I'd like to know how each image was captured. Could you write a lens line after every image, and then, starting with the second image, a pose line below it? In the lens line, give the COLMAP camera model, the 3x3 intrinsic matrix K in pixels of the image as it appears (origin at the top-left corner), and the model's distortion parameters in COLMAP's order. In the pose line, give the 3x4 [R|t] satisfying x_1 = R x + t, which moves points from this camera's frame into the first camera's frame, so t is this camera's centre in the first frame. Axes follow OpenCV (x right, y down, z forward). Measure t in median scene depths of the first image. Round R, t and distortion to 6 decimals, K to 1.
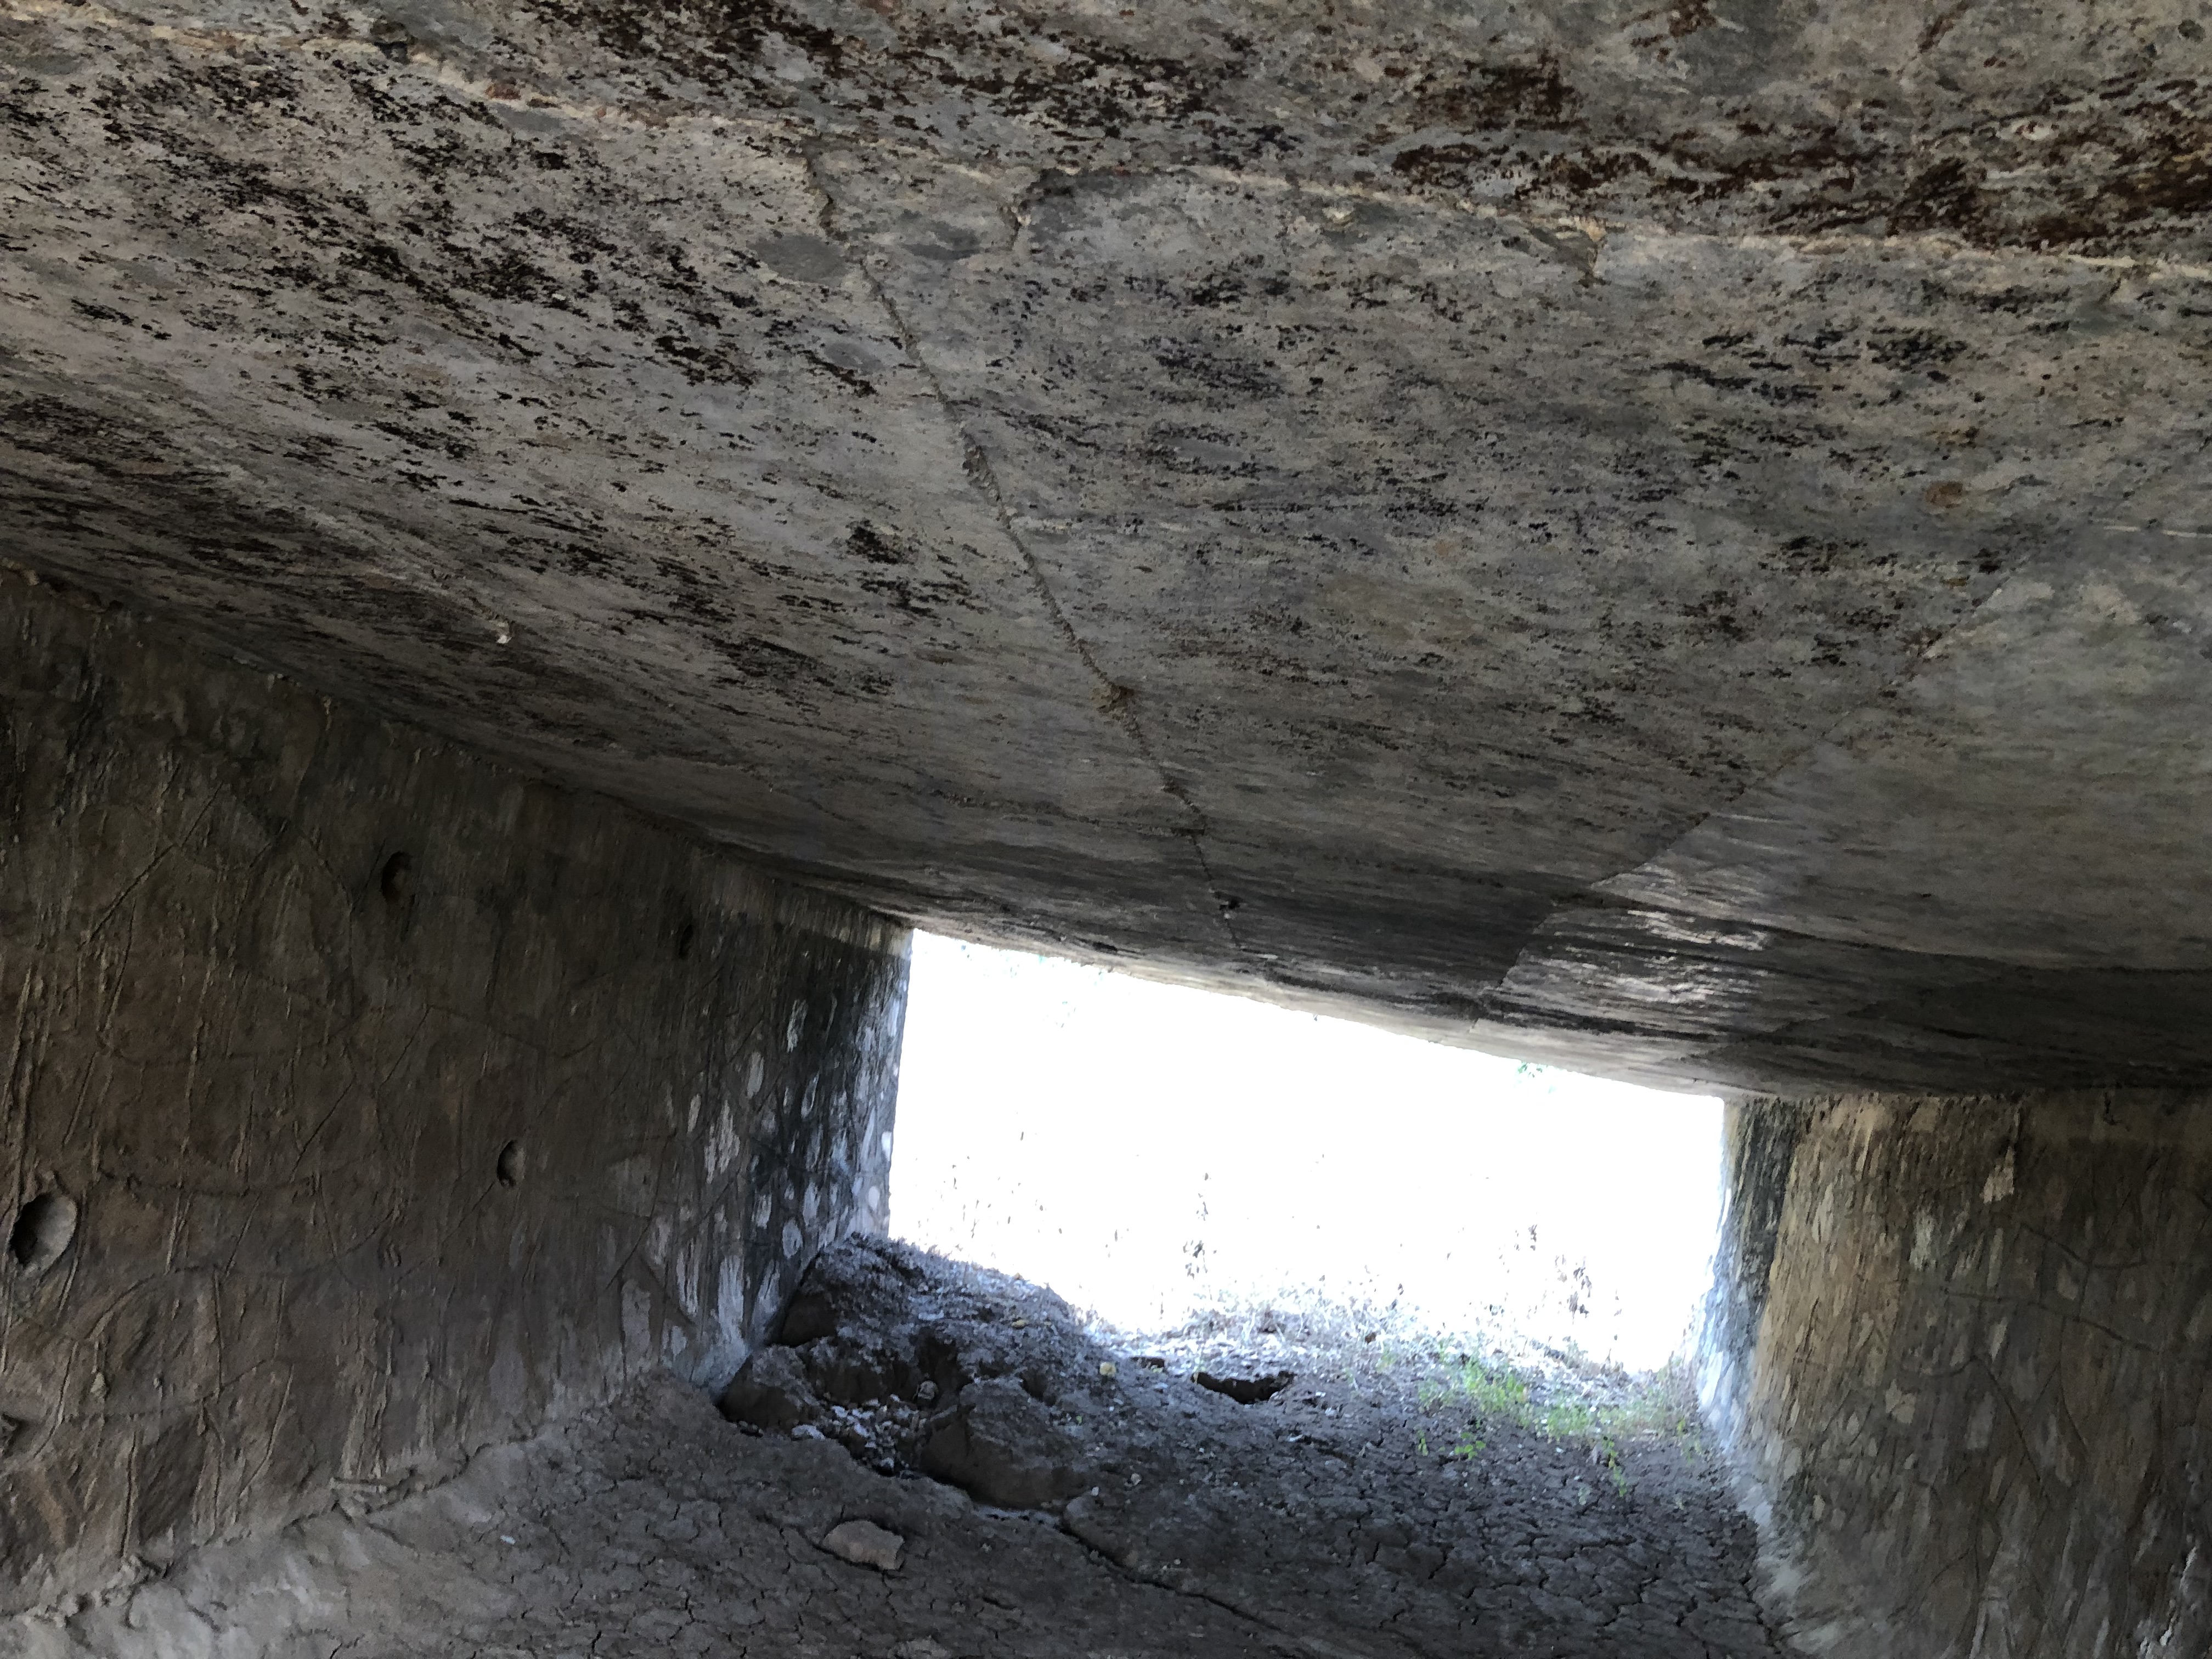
lens RADIAL K [[1817.7, 0, 1098.1], [0, 1817.7, 844.7], [0, 0, 1]] dist [0.035461, -0.038592]
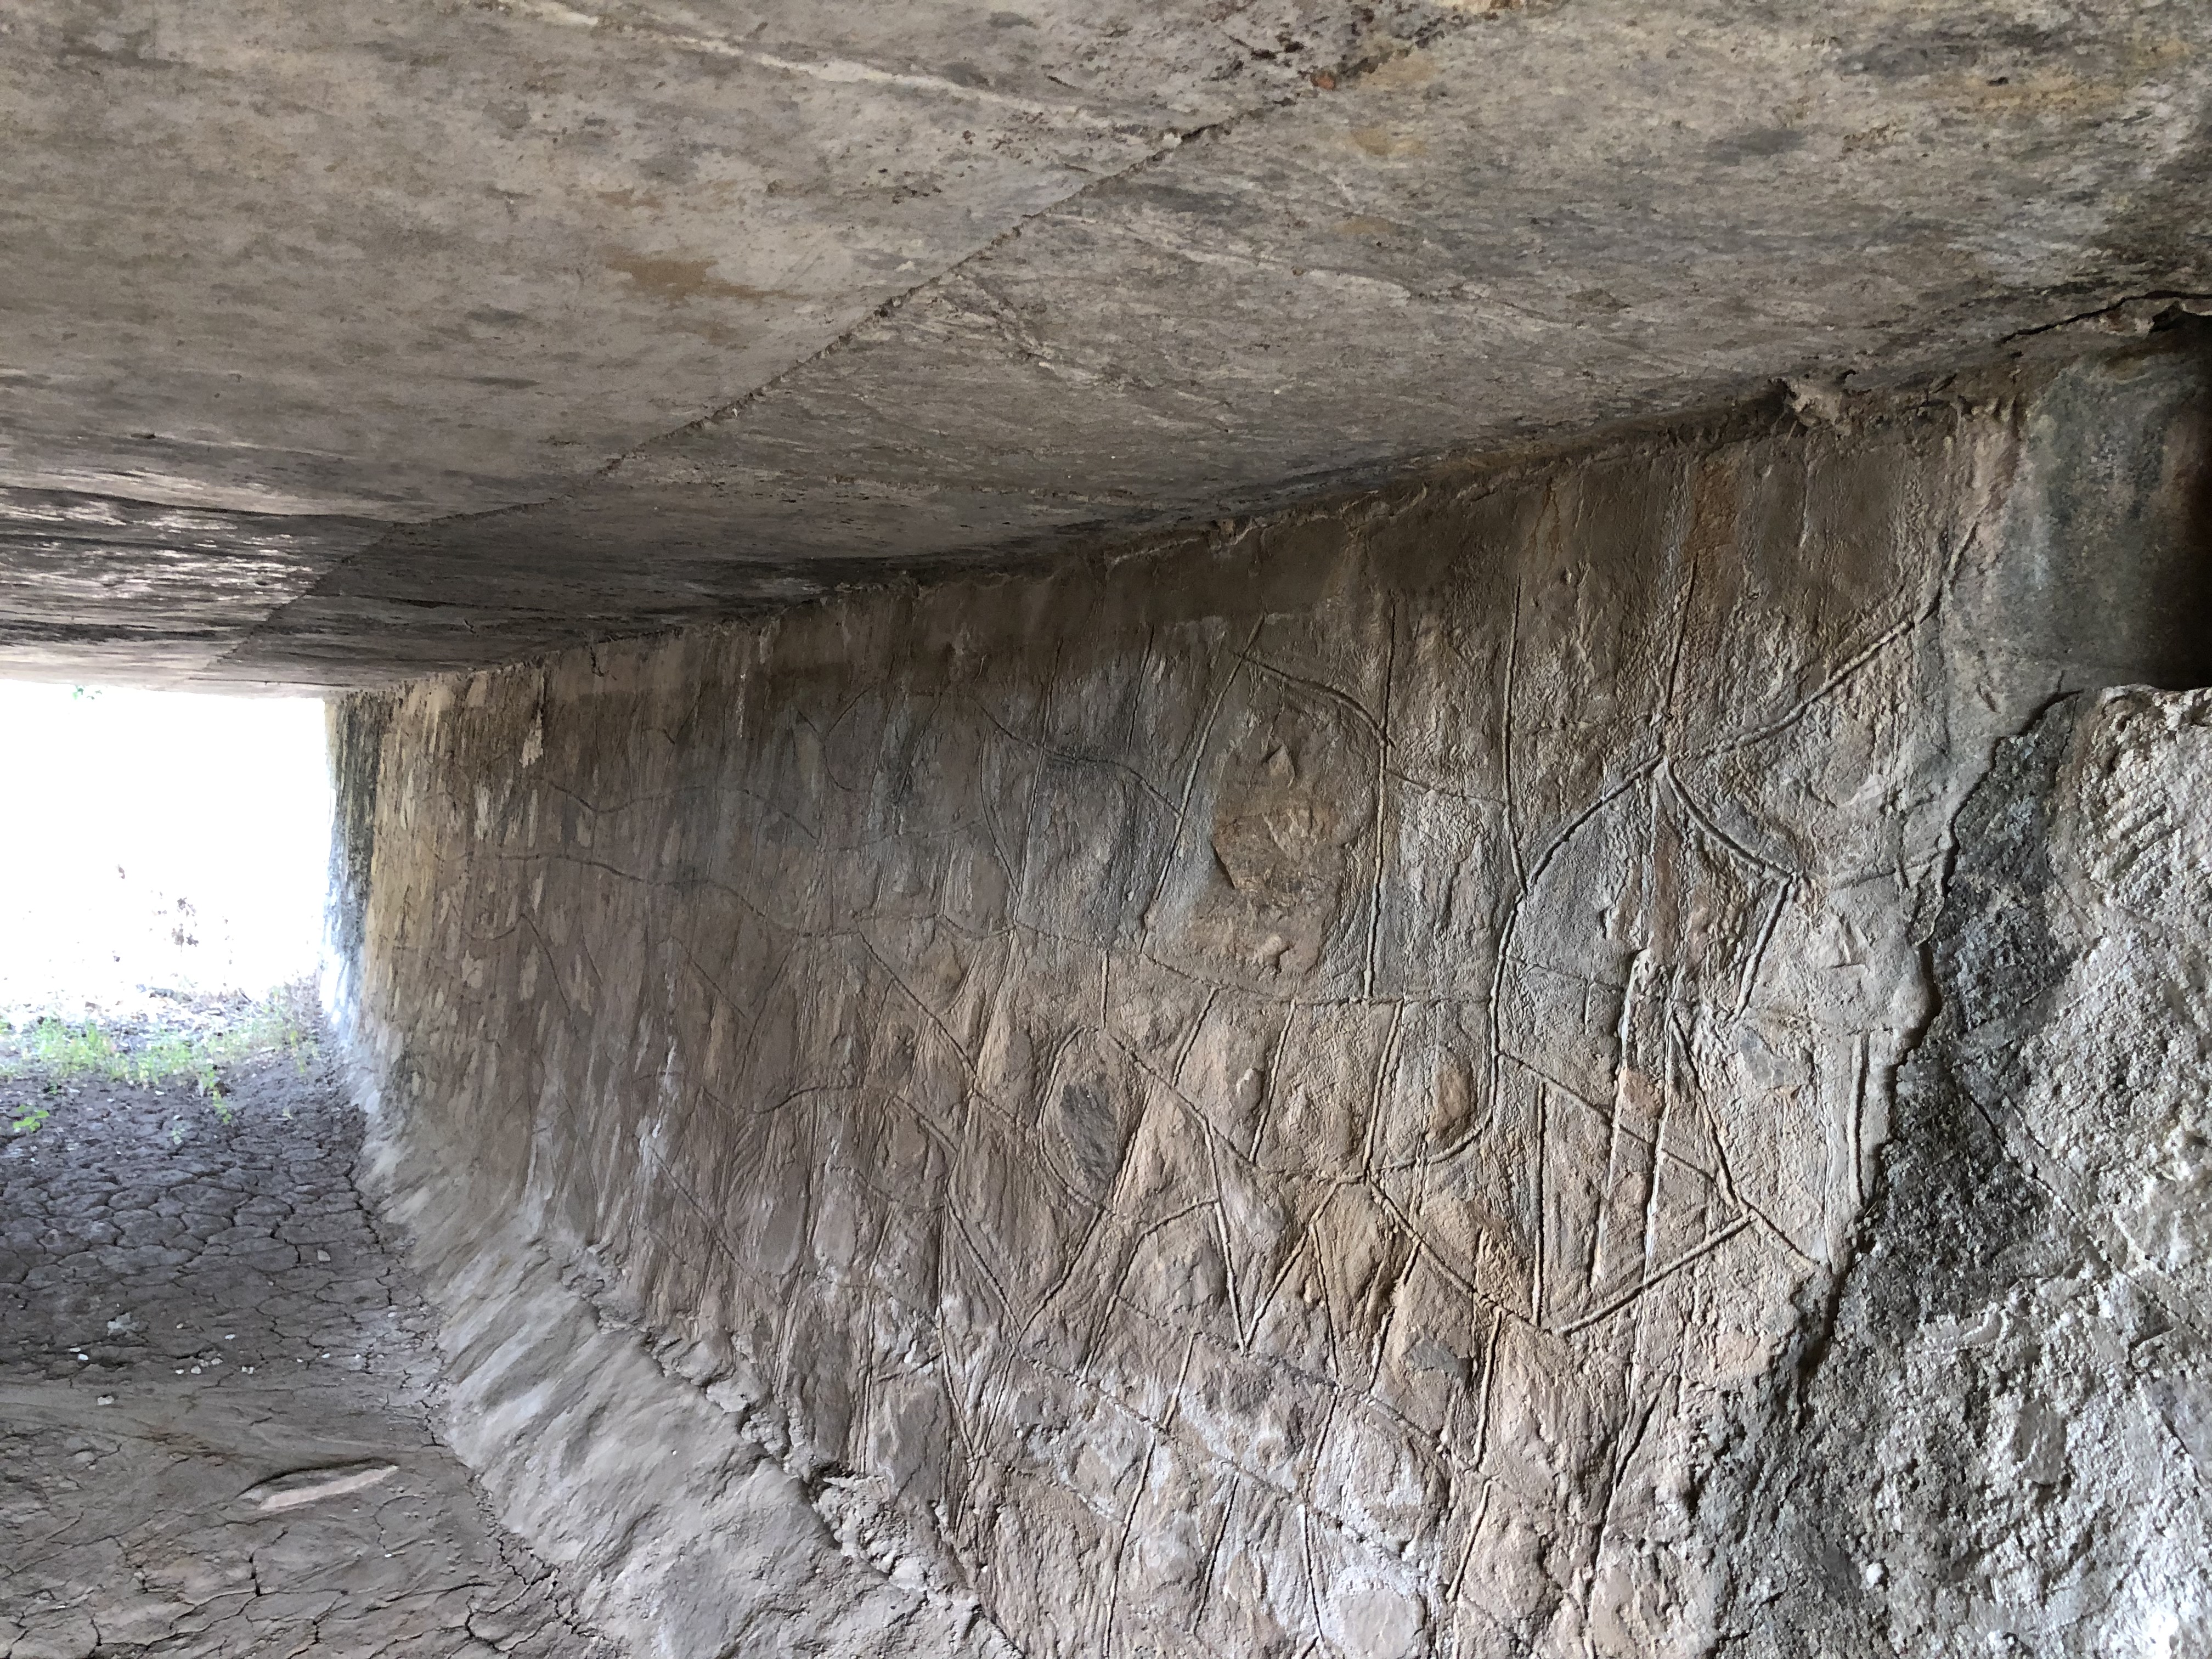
lens RADIAL K [[1817.7, 0, 1080.0], [0, 1817.7, 848.6], [0, 0, 1]] dist [0.035461, -0.038592]
pose [[0.774931, -0.175478, 0.607198, 0.095143], [0.037503, 0.971760, 0.232972, 0.012891], [-0.630932, -0.157765, 0.759628, 0.016408]]
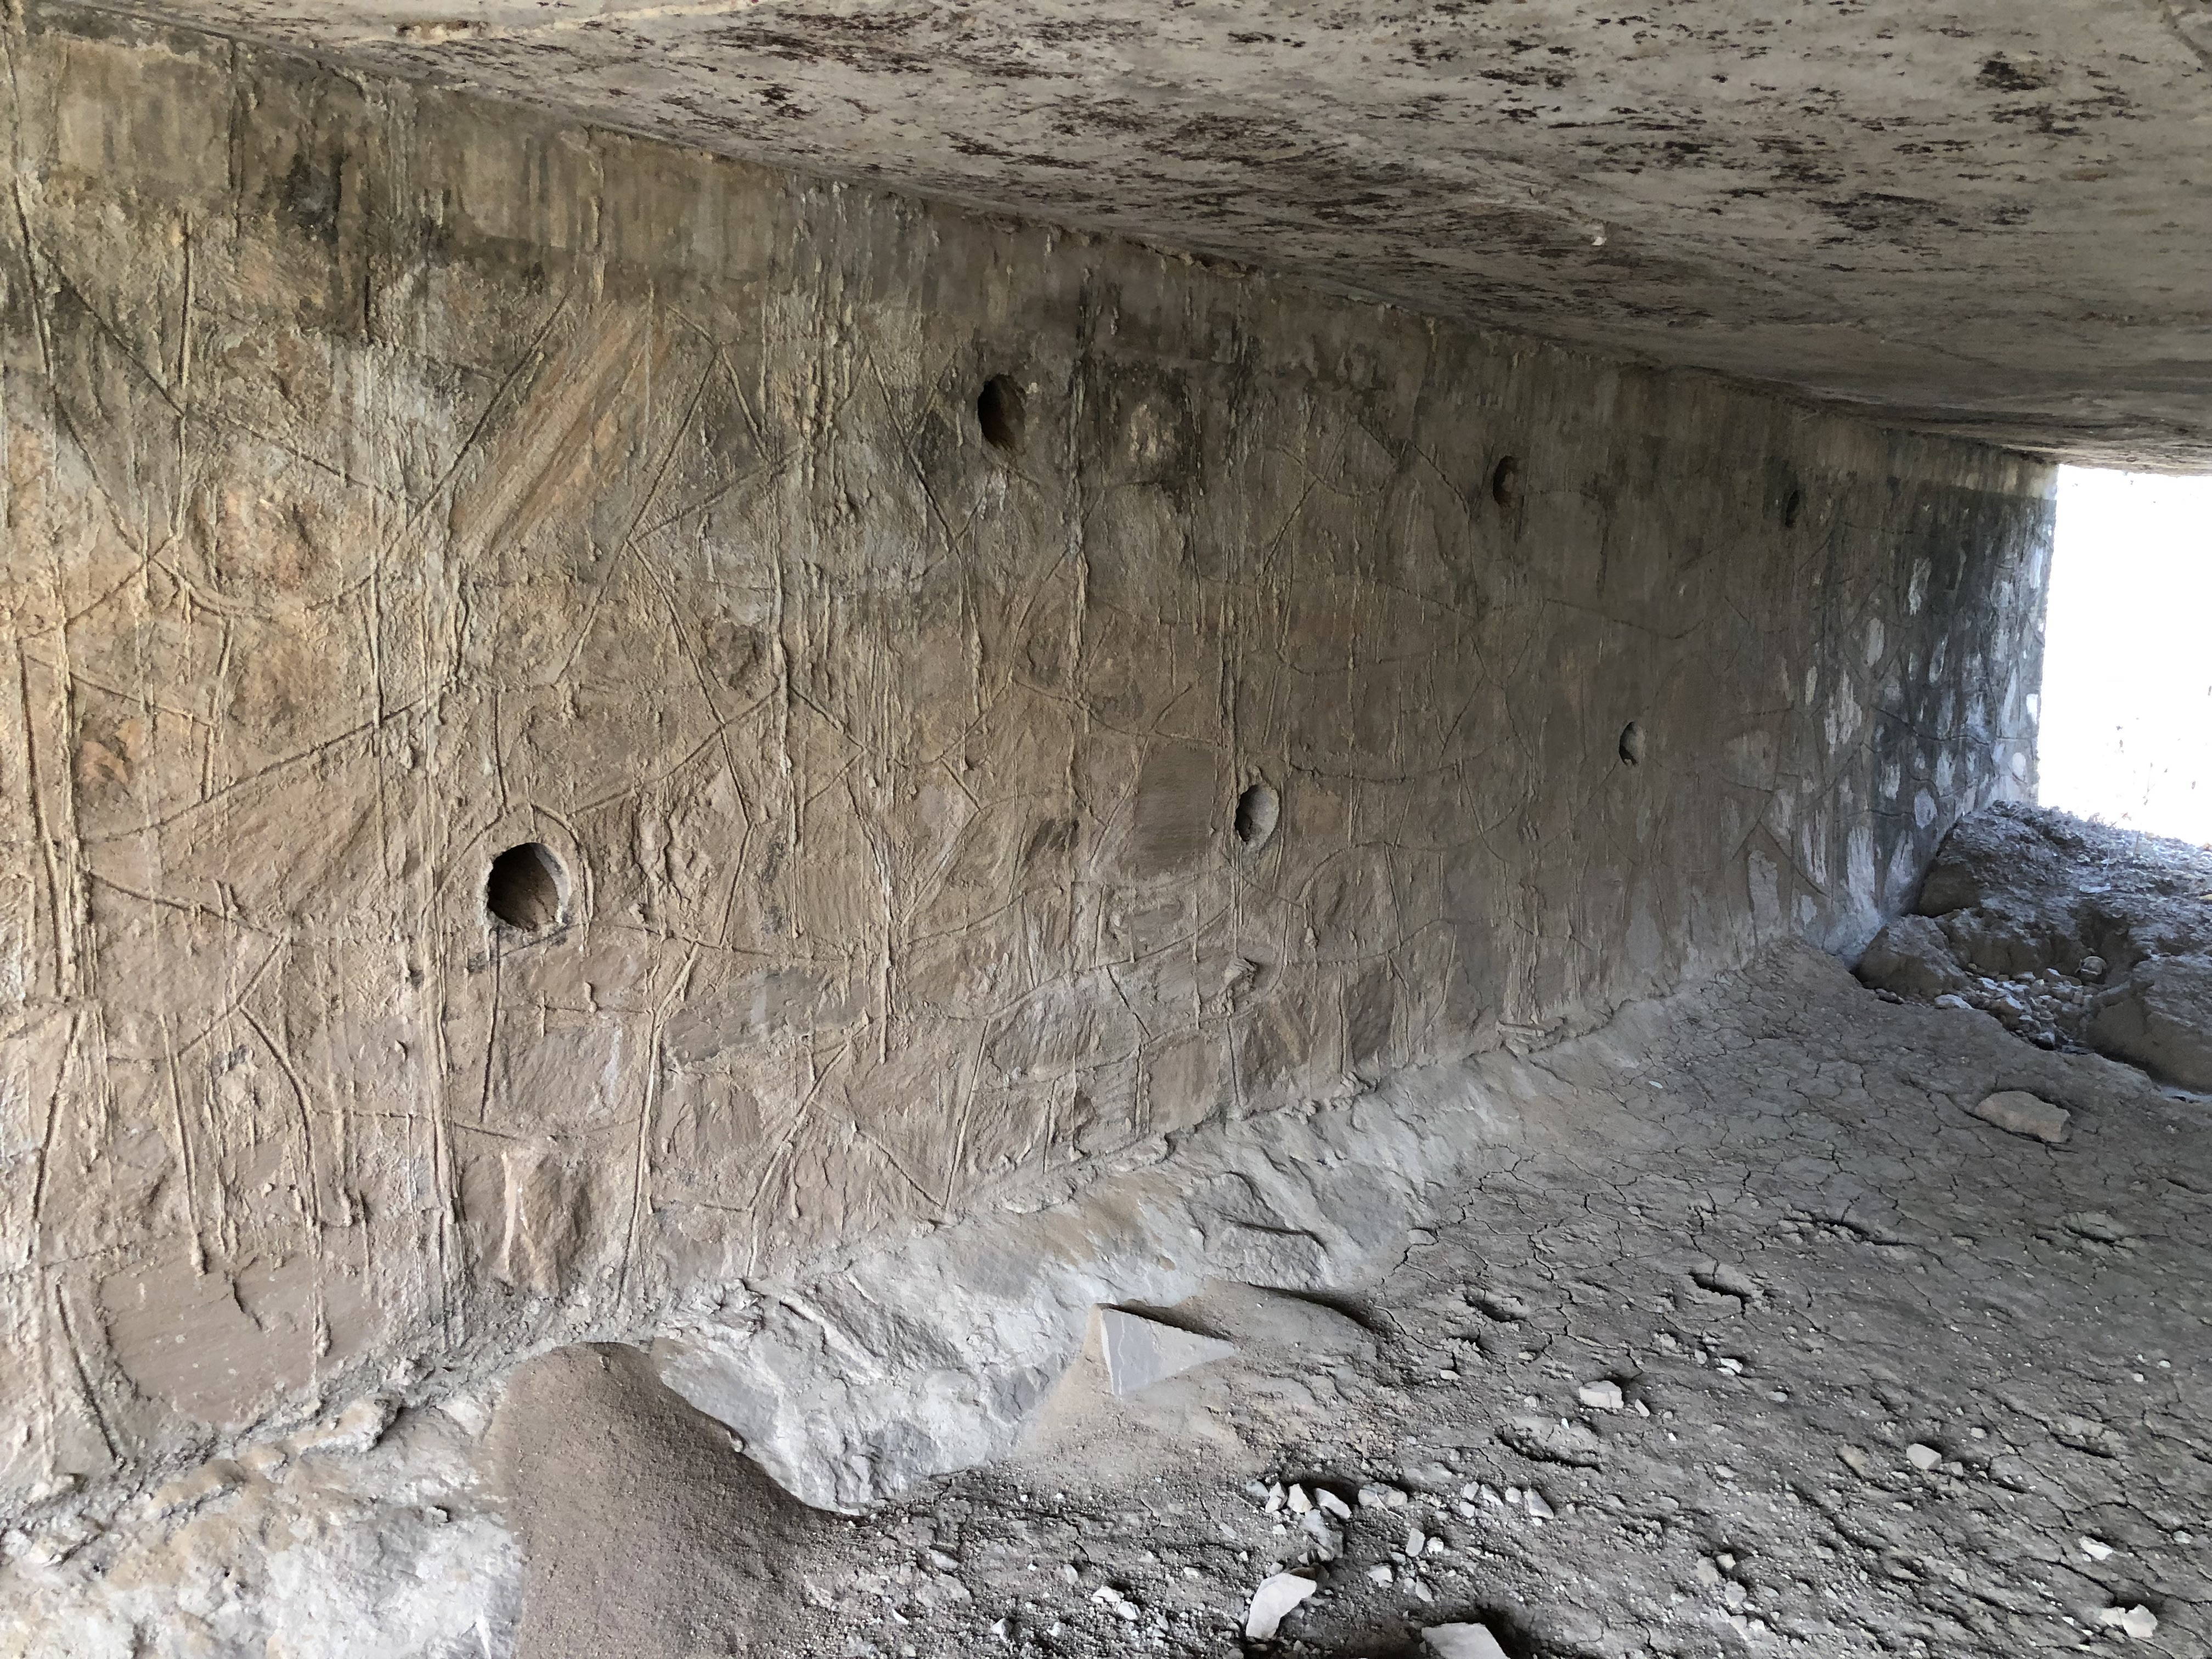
lens RADIAL K [[1817.7, 0, 1095.3], [0, 1817.7, 845.8], [0, 0, 1]] dist [0.035461, -0.038592]
pose [[0.832576, -0.003619, -0.553900, 0.000600], [0.131463, 0.972698, 0.191248, -0.006416], [0.538085, -0.232045, 0.810321, -0.018116]]
